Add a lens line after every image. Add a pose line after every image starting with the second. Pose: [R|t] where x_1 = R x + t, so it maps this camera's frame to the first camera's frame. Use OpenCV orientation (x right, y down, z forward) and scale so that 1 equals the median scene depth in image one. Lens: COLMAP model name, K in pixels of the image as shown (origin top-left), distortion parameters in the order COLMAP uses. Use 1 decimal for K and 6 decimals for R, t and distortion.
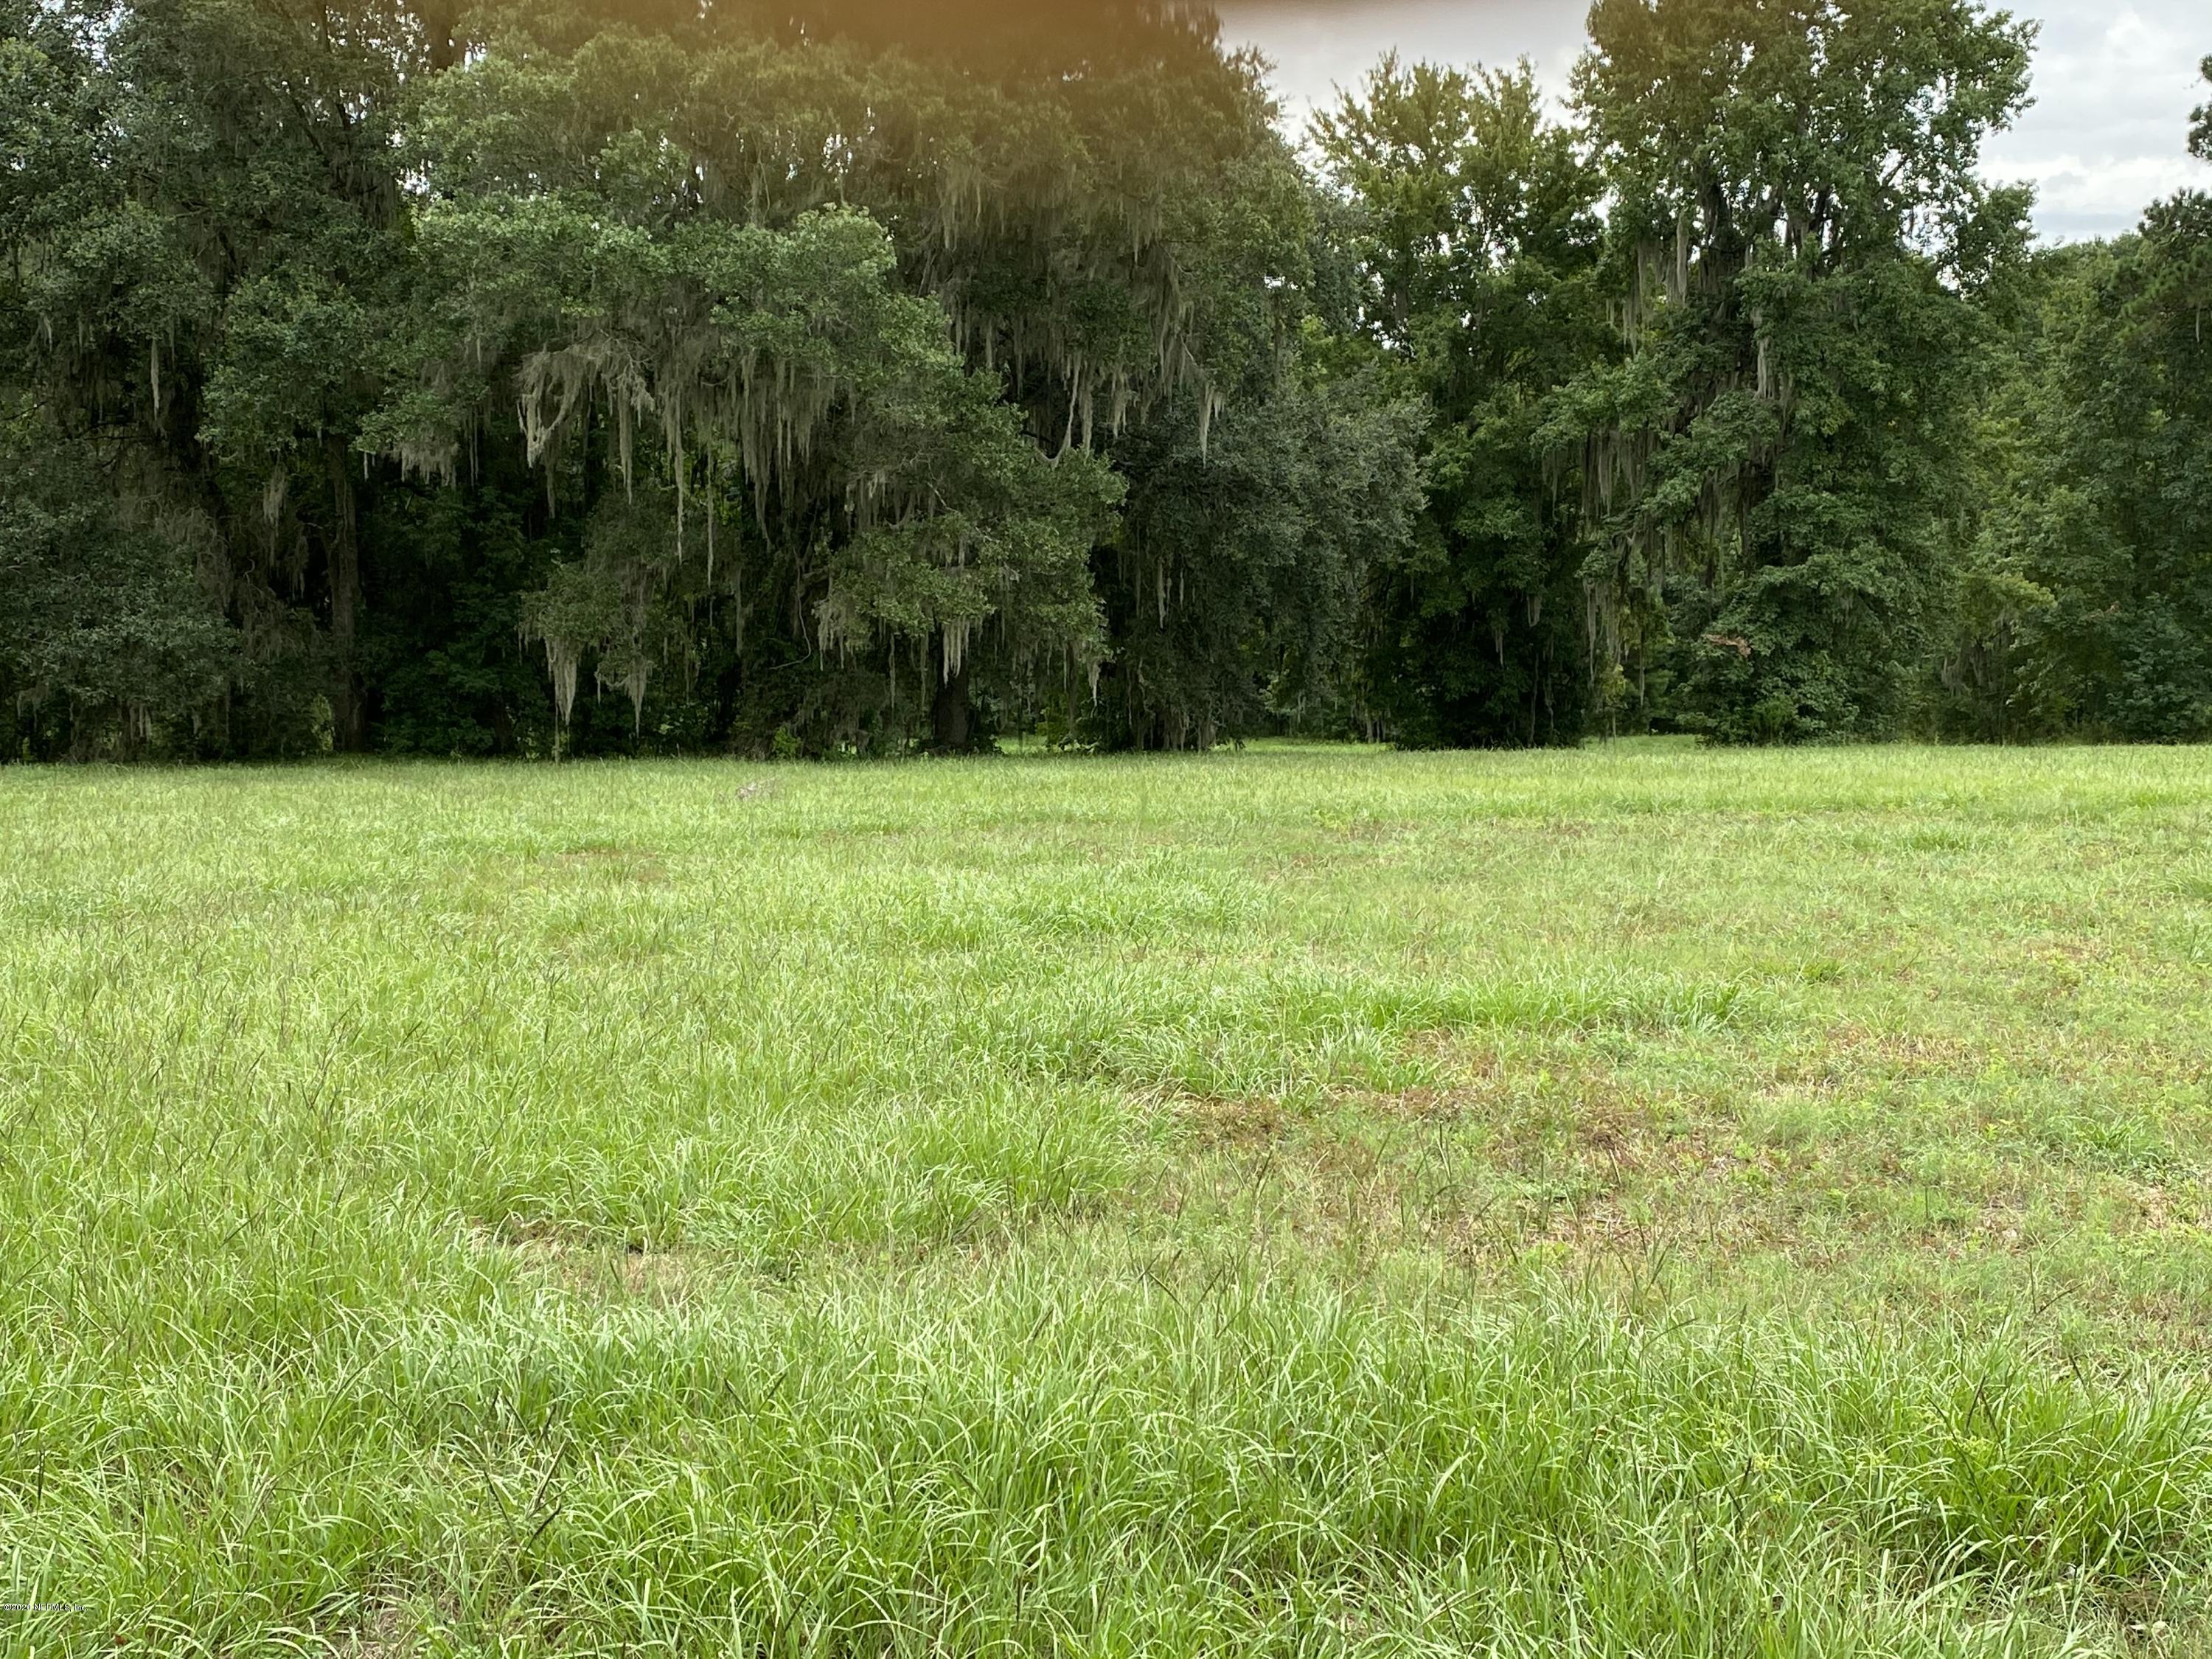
lens RADIAL K [[2657.1, 0, 1106.0], [0, 2657.1, 829.5], [0, 0, 1]] dist [0.185124, -0.591726]
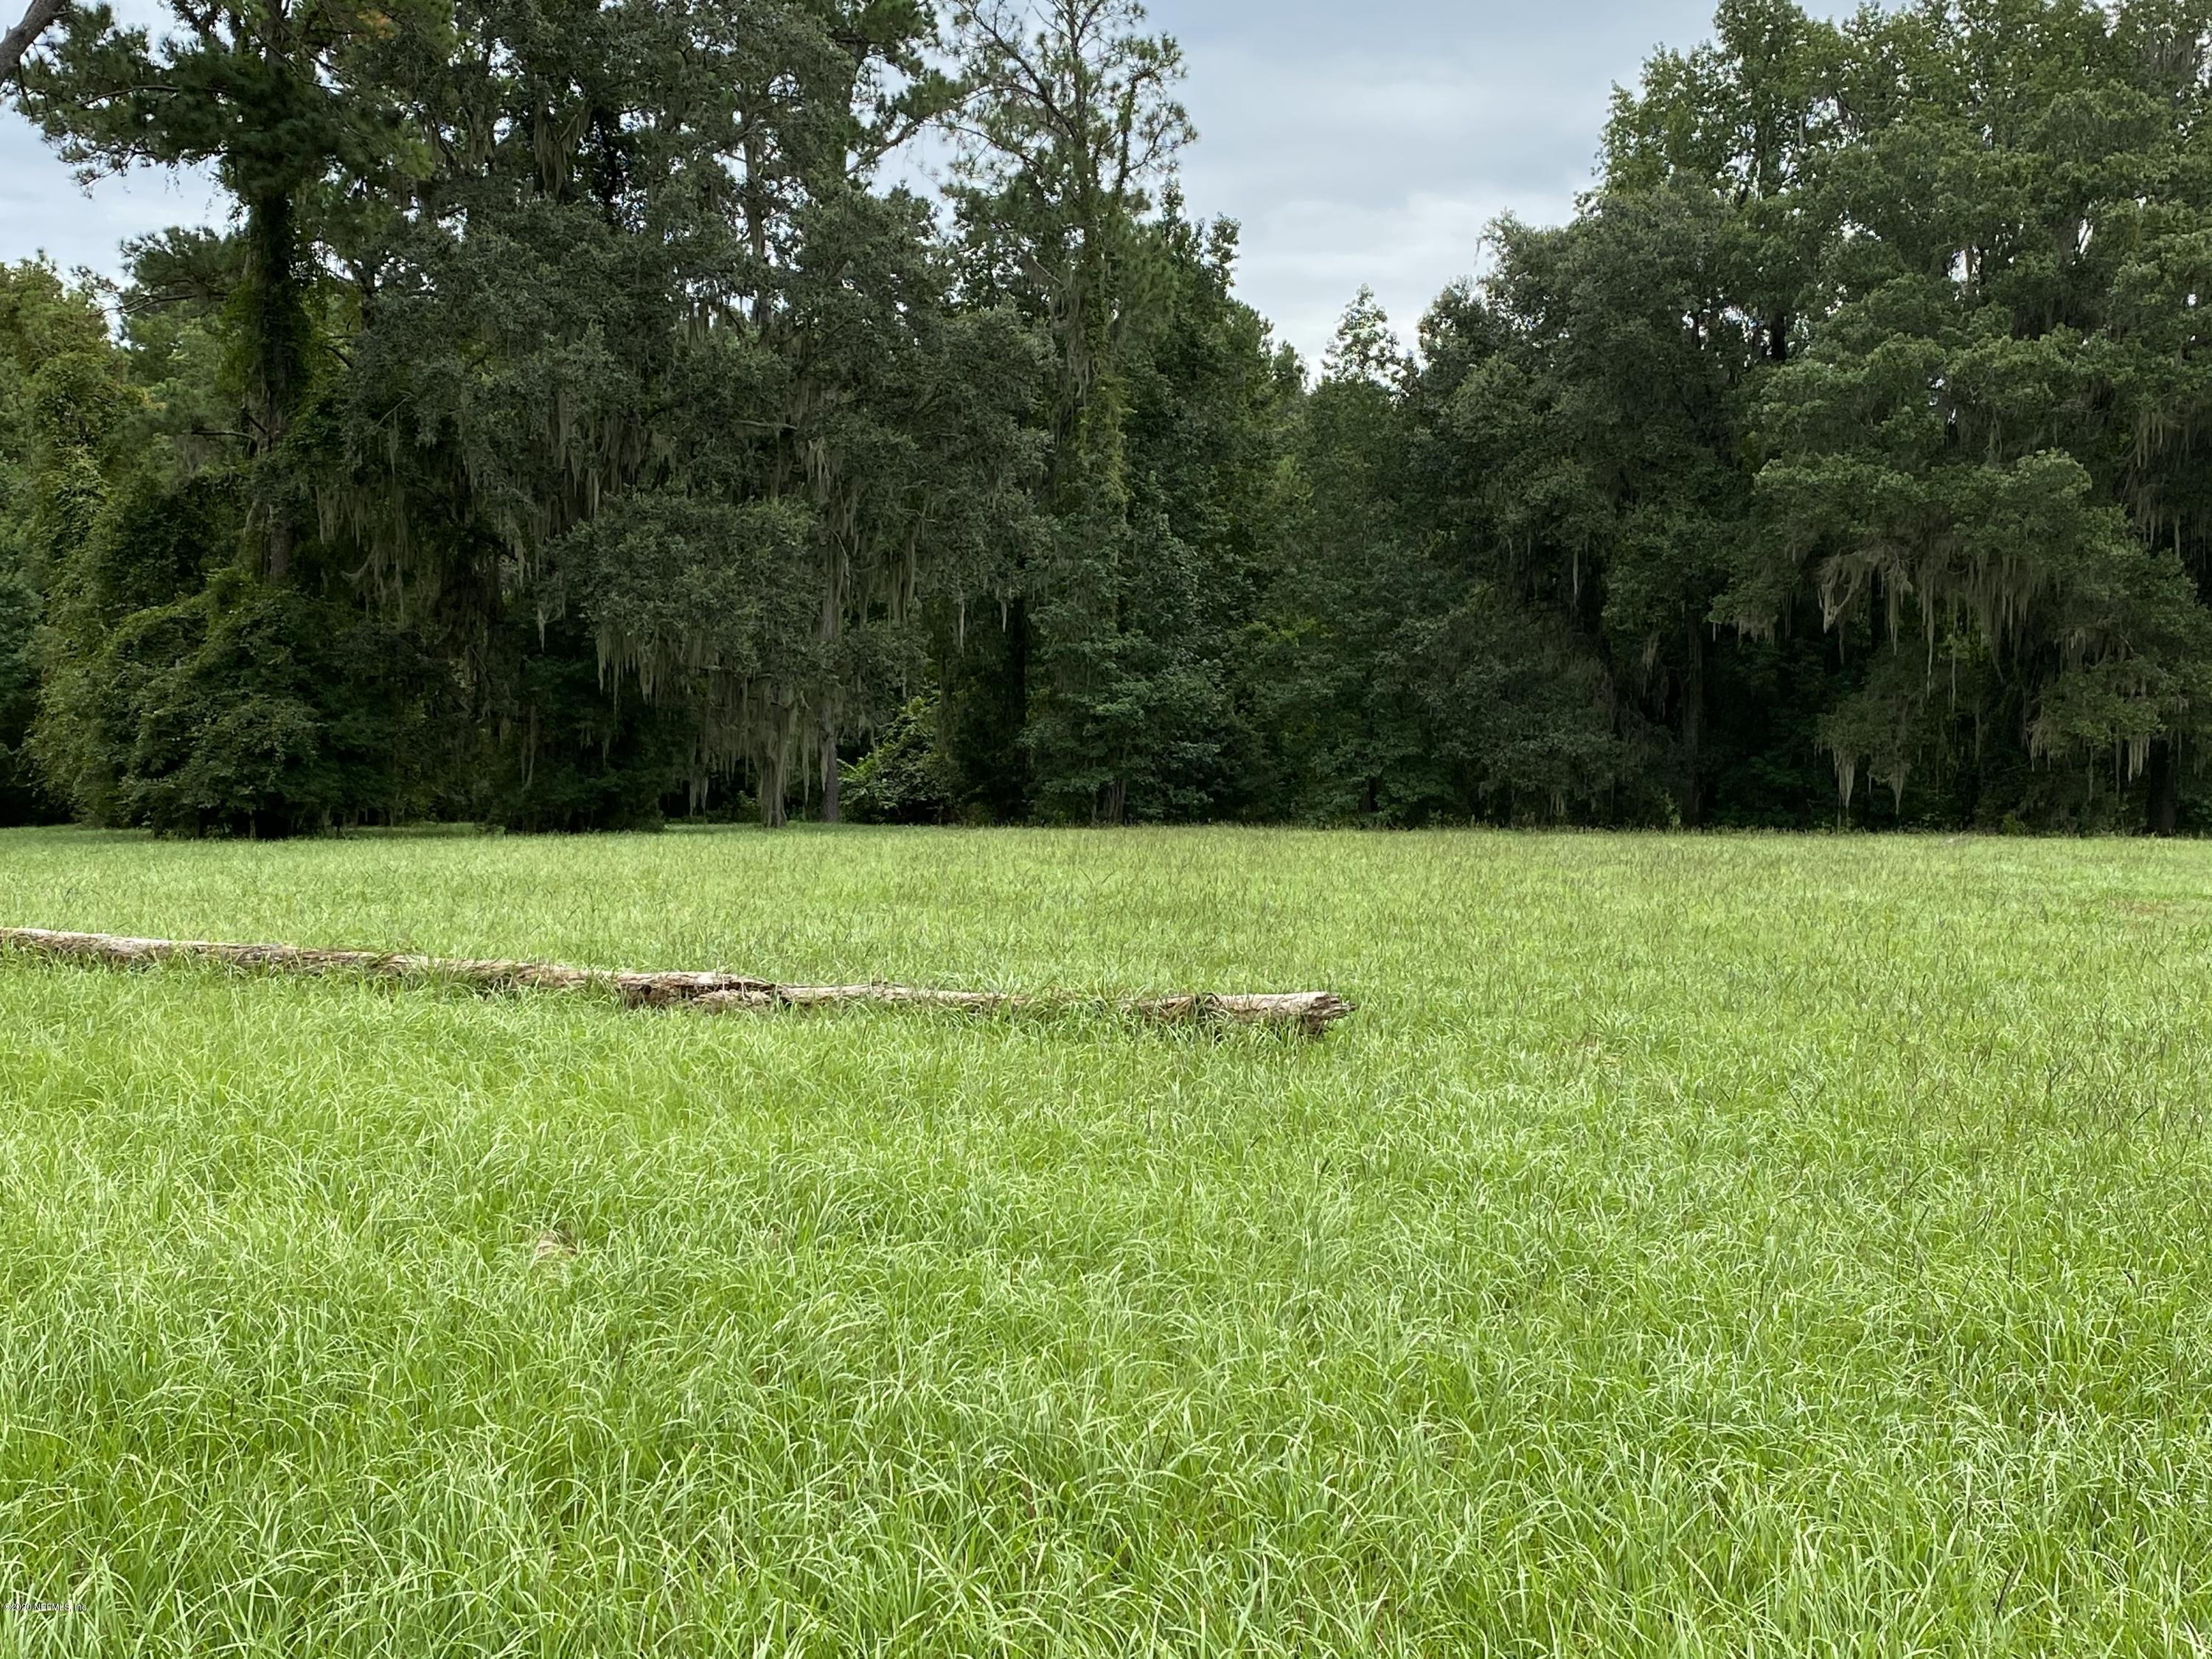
lens RADIAL K [[2657.1, 0, 1106.0], [0, 2657.1, 829.5], [0, 0, 1]] dist [0.185124, -0.591726]
pose [[0.886295, 0.019973, -0.462690, 0.114888], [-0.037931, 0.998844, -0.029541, 0.030263], [0.461565, 0.043732, 0.886028, -0.465252]]
